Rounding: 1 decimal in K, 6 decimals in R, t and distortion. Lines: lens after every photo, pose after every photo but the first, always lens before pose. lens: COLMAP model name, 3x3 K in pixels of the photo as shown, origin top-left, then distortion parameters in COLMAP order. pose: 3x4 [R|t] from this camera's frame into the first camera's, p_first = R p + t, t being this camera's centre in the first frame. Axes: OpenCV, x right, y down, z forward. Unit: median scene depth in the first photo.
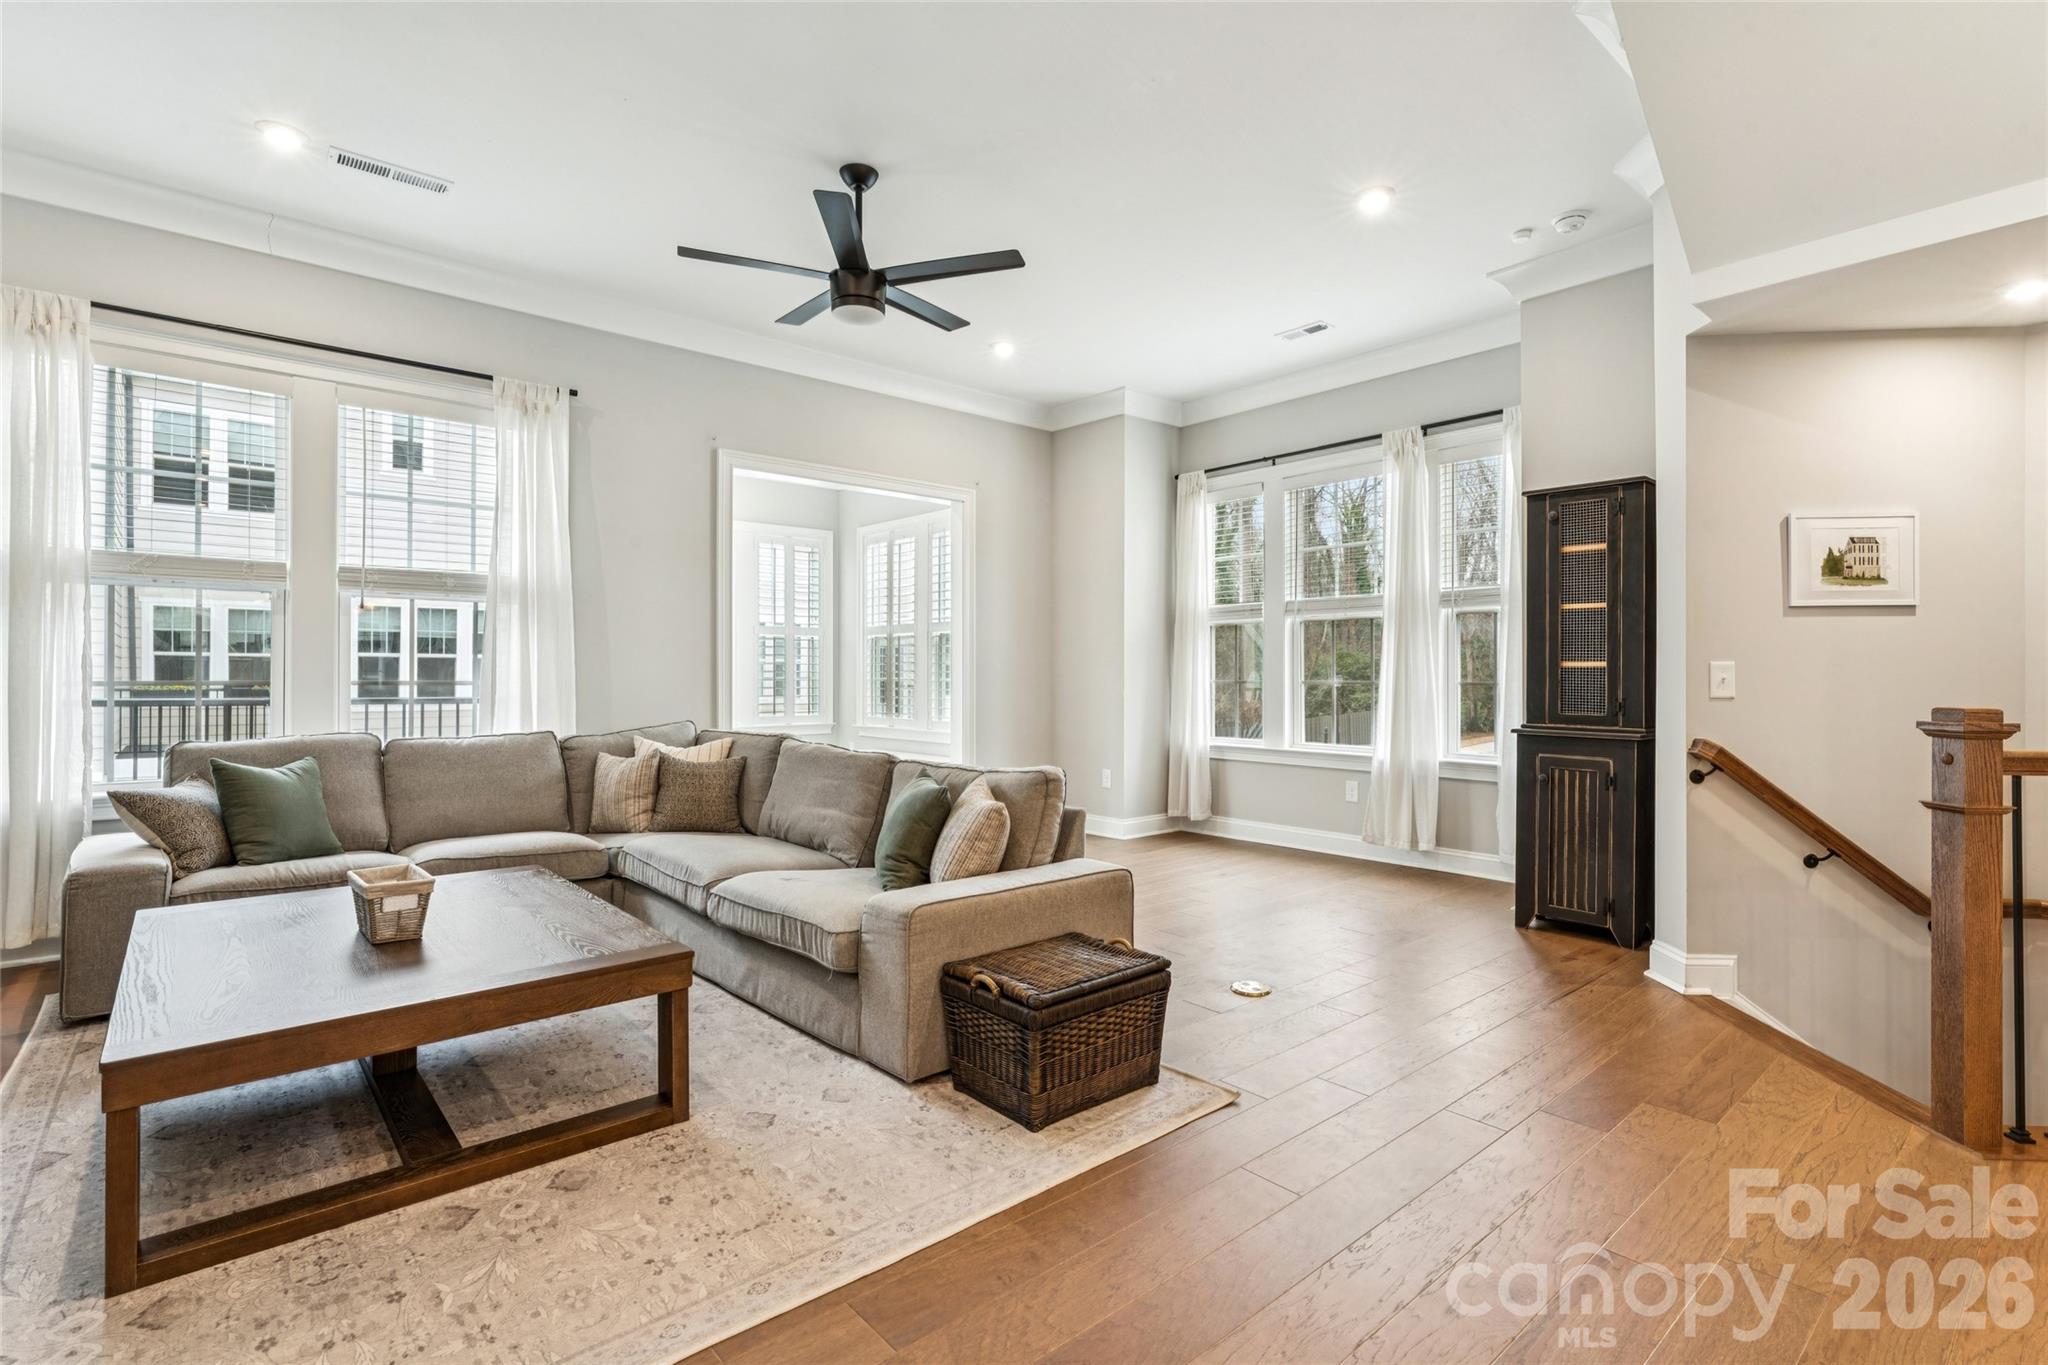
lens RADIAL K [[952.6, 0, 1021.0], [0, 952.6, 678.5], [0, 0, 1]] dist [0.000104, 0.000271]
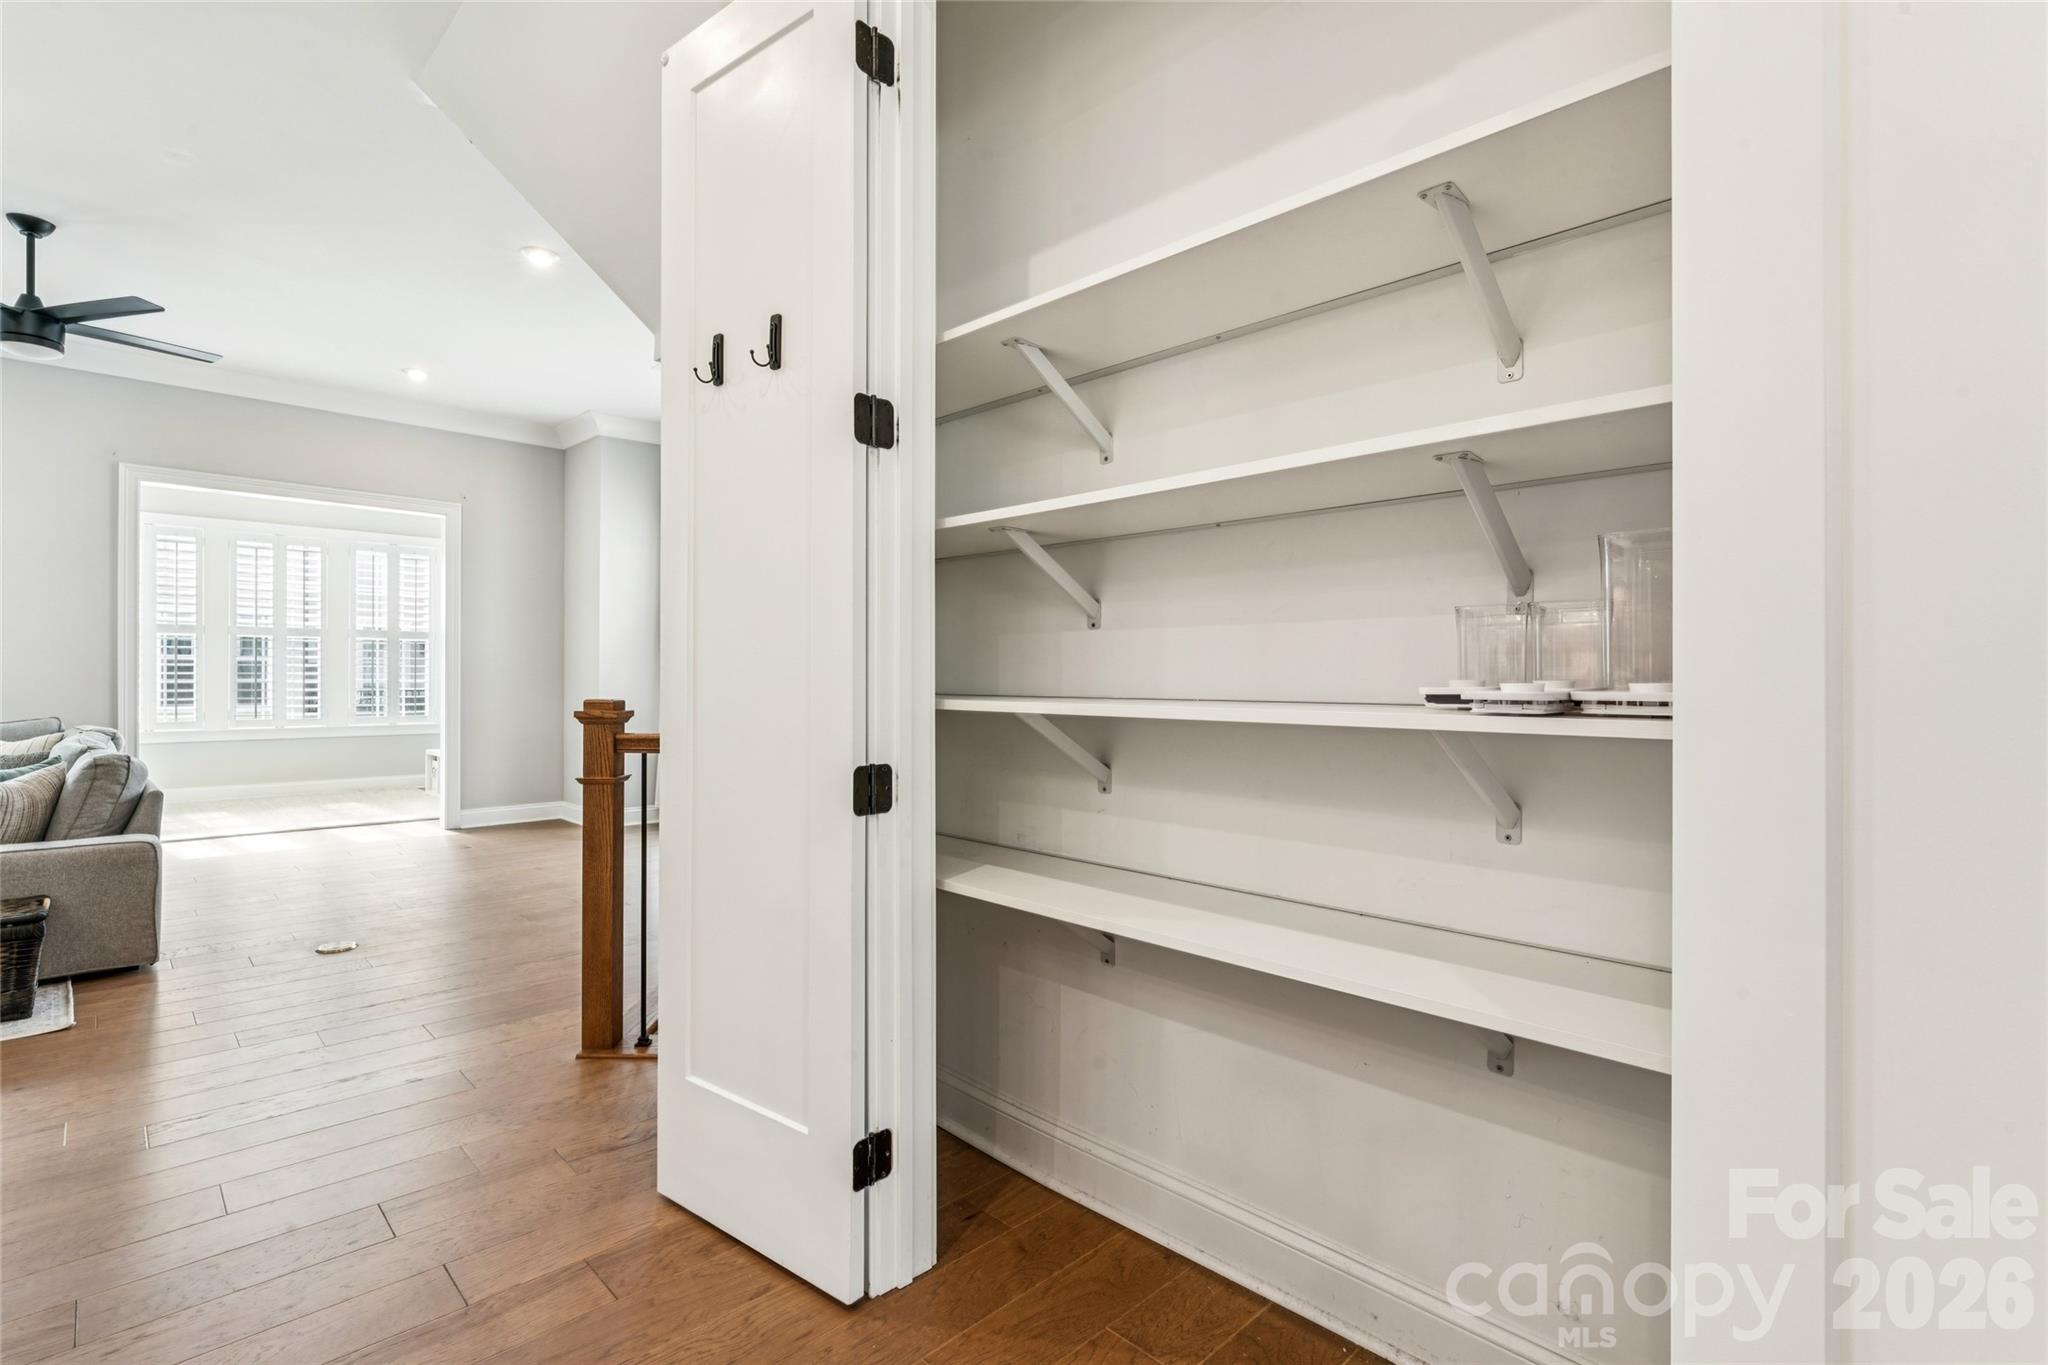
lens RADIAL K [[952.6, 0, 1021.0], [0, 952.6, 678.5], [0, 0, 1]] dist [0.000104, 0.000271]
pose [[0.998382, 0.002255, 0.056819, 0.733611], [-0.001857, 0.999973, -0.007064, 0.006500], [-0.056833, 0.006947, 0.998360, -0.137898]]
